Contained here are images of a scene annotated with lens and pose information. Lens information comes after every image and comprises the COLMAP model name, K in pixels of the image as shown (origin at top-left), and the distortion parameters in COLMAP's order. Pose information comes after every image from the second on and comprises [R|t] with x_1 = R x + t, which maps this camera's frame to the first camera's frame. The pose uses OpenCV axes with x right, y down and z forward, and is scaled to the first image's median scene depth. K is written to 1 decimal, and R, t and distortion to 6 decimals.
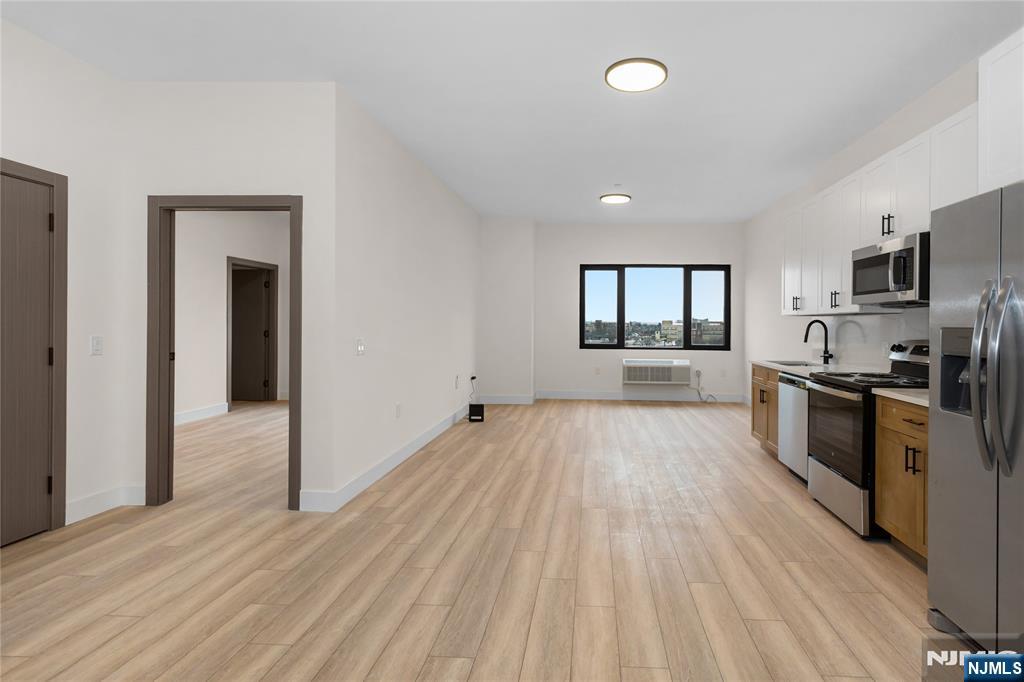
lens RADIAL K [[492.4, 0, 536.6], [0, 492.4, 323.0], [0, 0, 1]] dist [-0.002237, -0.000080]
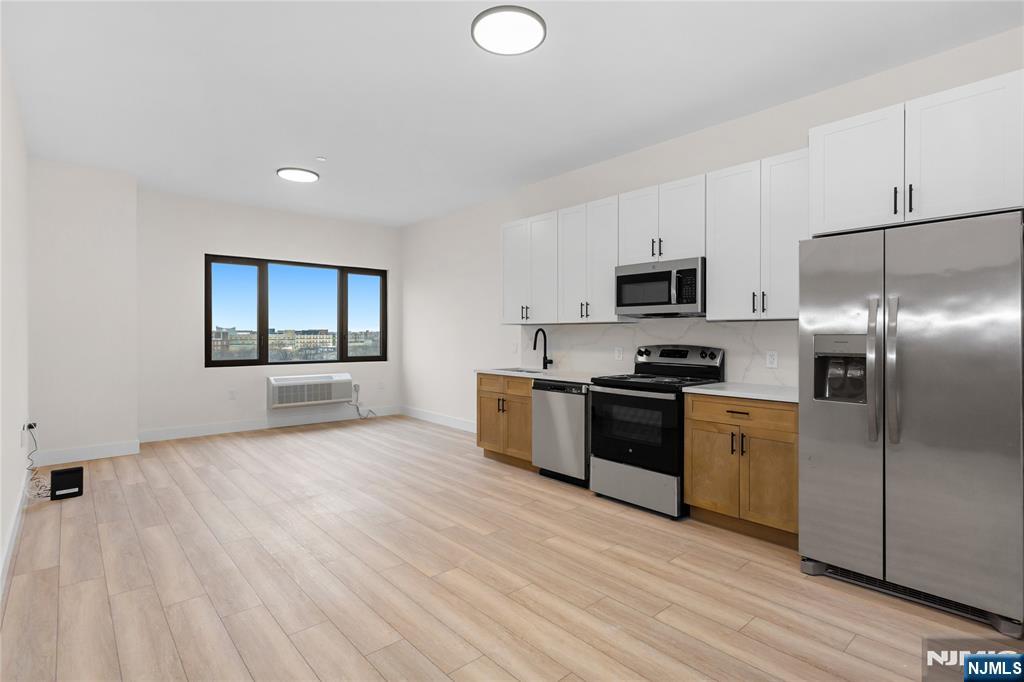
lens RADIAL K [[512.1, 0, 511.5], [0, 512.1, 338.6], [0, 0, 1]] dist [0.003826, -0.000417]
pose [[0.704451, -0.012635, 0.709641, -0.182831], [0.003825, 0.999895, 0.014006, -0.000339], [-0.709743, -0.007152, 0.704425, 0.176454]]
